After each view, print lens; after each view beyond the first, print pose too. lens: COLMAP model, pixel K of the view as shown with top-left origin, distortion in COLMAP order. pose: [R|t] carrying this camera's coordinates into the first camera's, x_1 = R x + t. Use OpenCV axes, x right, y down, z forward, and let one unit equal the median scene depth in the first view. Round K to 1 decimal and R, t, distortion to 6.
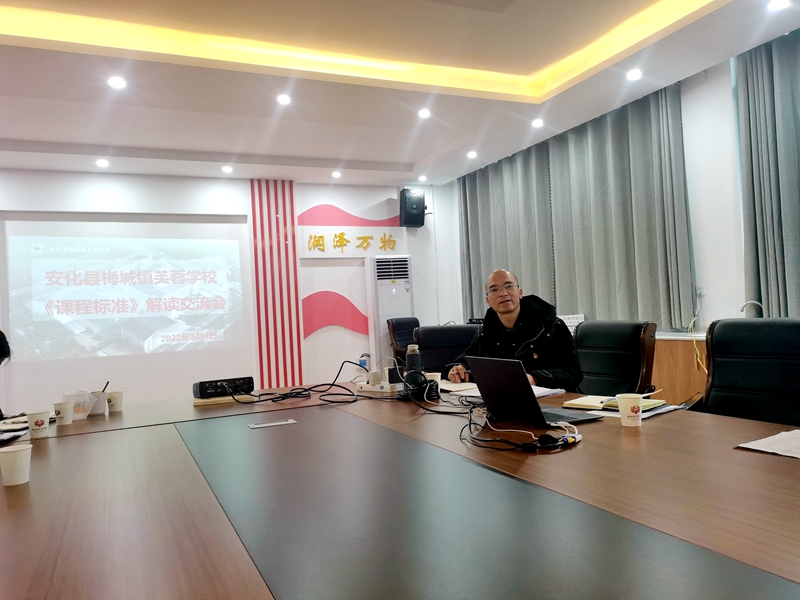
lens RADIAL K [[610.8, 0, 401.5], [0, 610.8, 302.1], [0, 0, 1]] dist [0.051521, -0.025055]
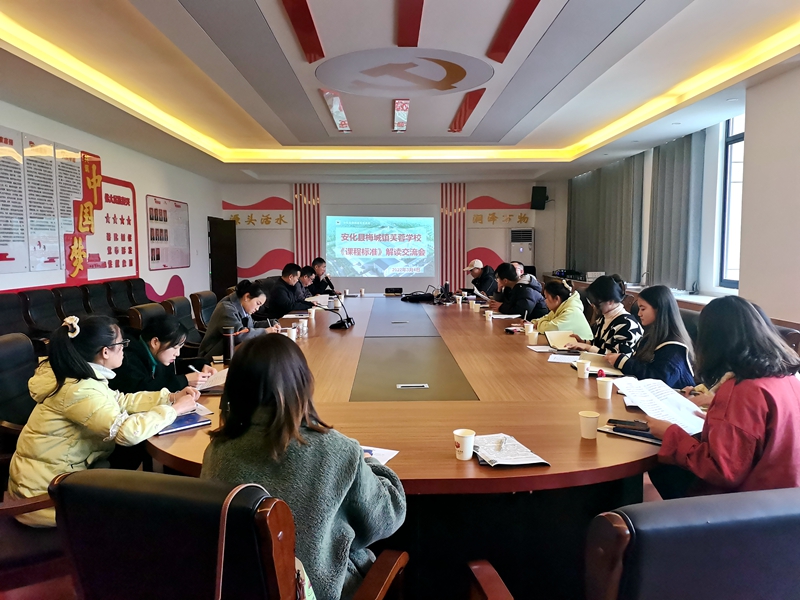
lens RADIAL K [[610.8, 0, 422.1], [0, 610.8, 292.5], [0, 0, 1]] dist [0.051521, -0.025055]
pose [[0.928012, 0.073638, -0.365201, 0.398183], [-0.037380, 0.993729, 0.105386, -0.074721], [0.370671, -0.084149, 0.924944, -0.737501]]
